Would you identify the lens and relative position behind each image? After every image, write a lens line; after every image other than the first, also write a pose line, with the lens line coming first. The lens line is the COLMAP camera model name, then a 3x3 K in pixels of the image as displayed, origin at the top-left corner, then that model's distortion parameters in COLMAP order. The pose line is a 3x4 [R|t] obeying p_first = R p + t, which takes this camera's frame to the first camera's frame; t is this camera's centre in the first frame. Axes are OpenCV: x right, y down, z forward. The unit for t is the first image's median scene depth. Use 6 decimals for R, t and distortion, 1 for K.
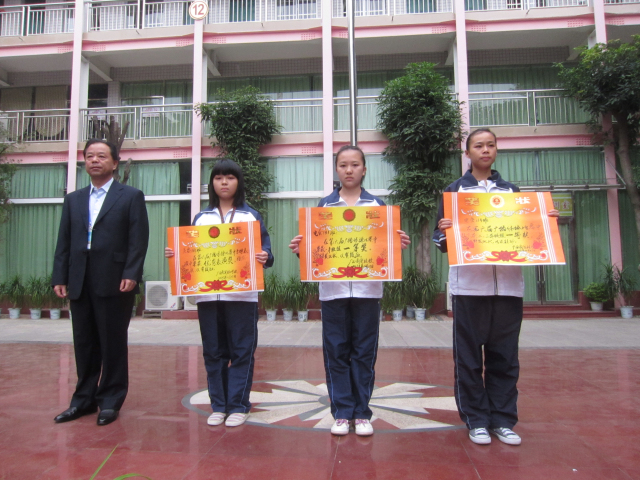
lens RADIAL K [[460.1, 0, 318.0], [0, 460.1, 241.7], [0, 0, 1]] dist [-0.028462, 0.011739]
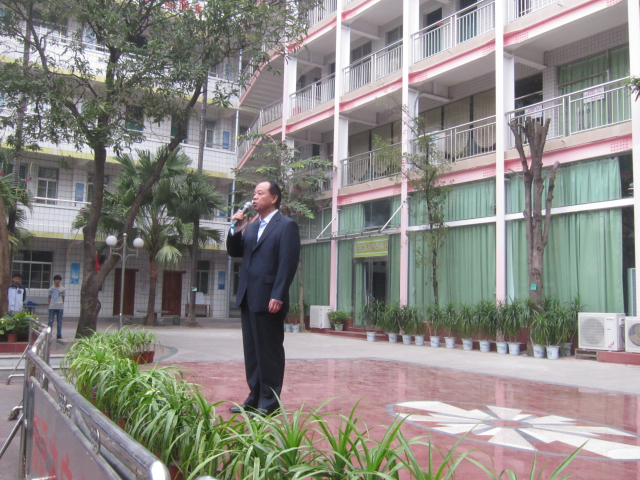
lens RADIAL K [[649.6, 0, 312.5], [0, 649.6, 264.6], [0, 0, 1]] dist [-0.026278, 0.000000]
pose [[0.586863, -0.016970, -0.809508, 0.264456], [0.026236, 0.999654, -0.001936, -0.006795], [0.809261, -0.020102, 0.587106, -0.037335]]
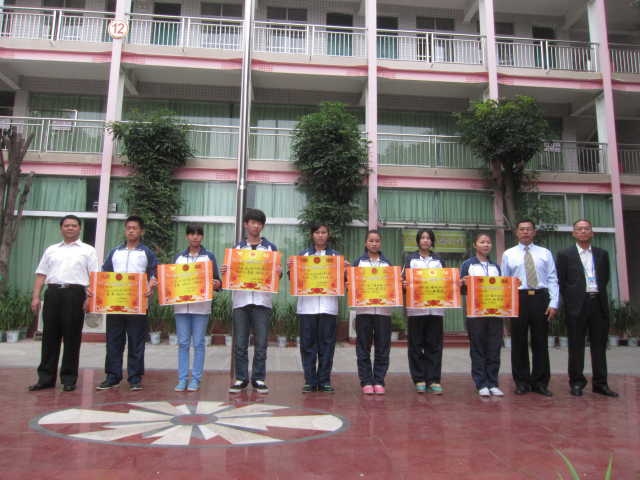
lens RADIAL K [[460.1, 0, 319.3], [0, 460.1, 243.7], [0, 0, 1]] dist [-0.028462, 0.011739]
pose [[0.987345, 0.048296, 0.151054, 0.044792], [-0.040165, 0.997598, -0.056427, -0.001514], [-0.153417, 0.049646, 0.986914, -0.024979]]
